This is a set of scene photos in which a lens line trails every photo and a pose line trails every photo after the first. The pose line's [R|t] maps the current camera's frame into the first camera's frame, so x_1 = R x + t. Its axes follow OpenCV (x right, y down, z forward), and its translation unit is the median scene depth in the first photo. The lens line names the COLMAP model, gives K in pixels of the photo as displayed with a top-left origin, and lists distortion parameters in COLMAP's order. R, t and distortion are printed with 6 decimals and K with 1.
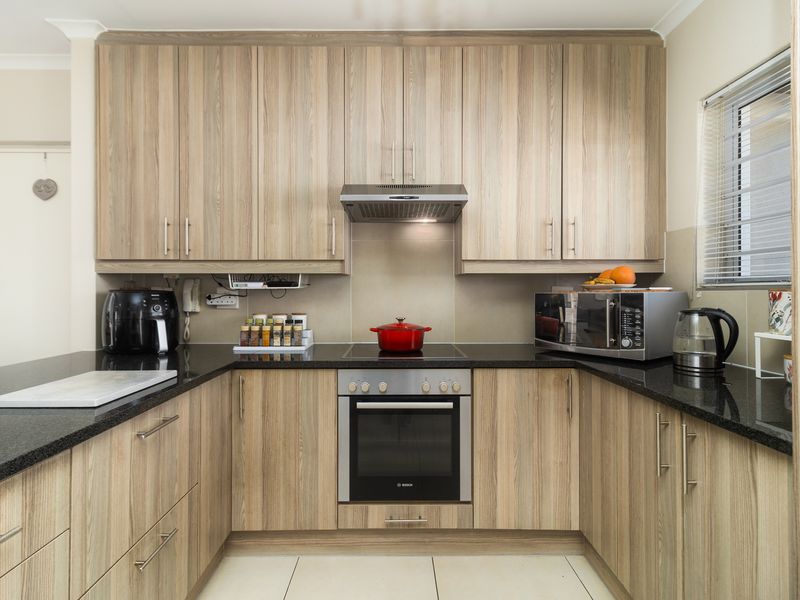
lens RADIAL K [[414.2, 0, 396.4], [0, 414.2, 286.1], [0, 0, 1]] dist [0.003956, 0.001192]
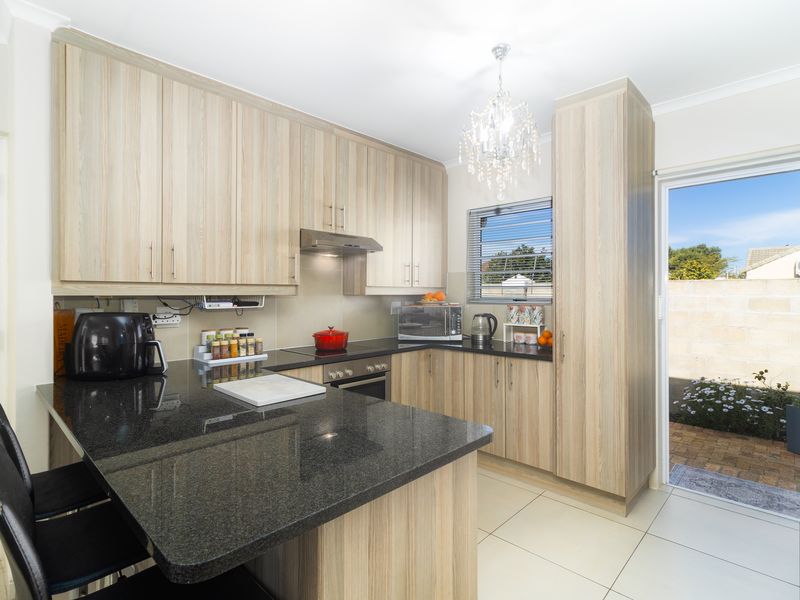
lens RADIAL K [[412.2, 0, 397.5], [0, 412.2, 290.4], [0, 0, 1]] dist [-0.001644, -0.000053]
pose [[0.698135, 0.004712, 0.715950, -0.849522], [-0.007664, 0.999970, 0.000893, -0.049675], [-0.715925, -0.006111, 0.698151, -0.142833]]
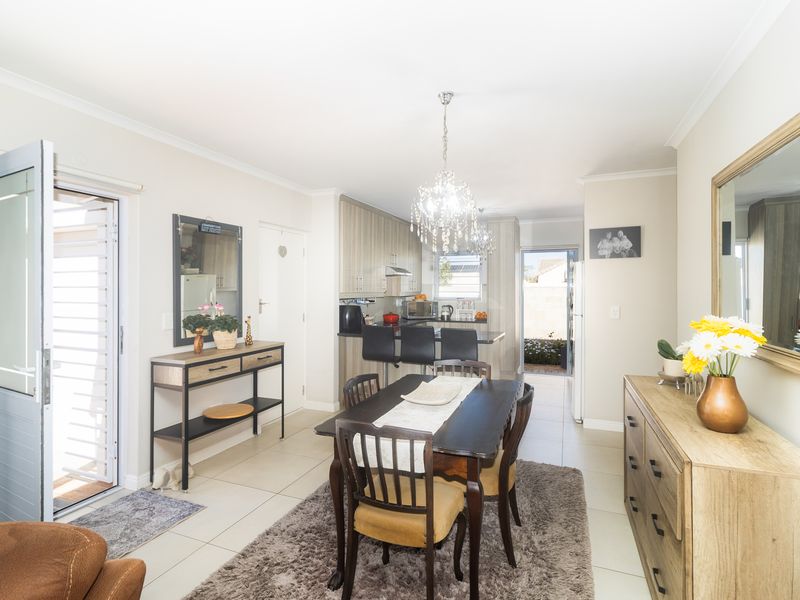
lens RADIAL K [[412.2, 0, 397.5], [0, 412.2, 290.4], [0, 0, 1]] dist [-0.001644, -0.000053]
pose [[0.381047, -0.001241, 0.924555, -2.718895], [-0.011106, 0.999921, 0.005920, -0.094805], [-0.924489, -0.012524, 0.381004, -0.158603]]
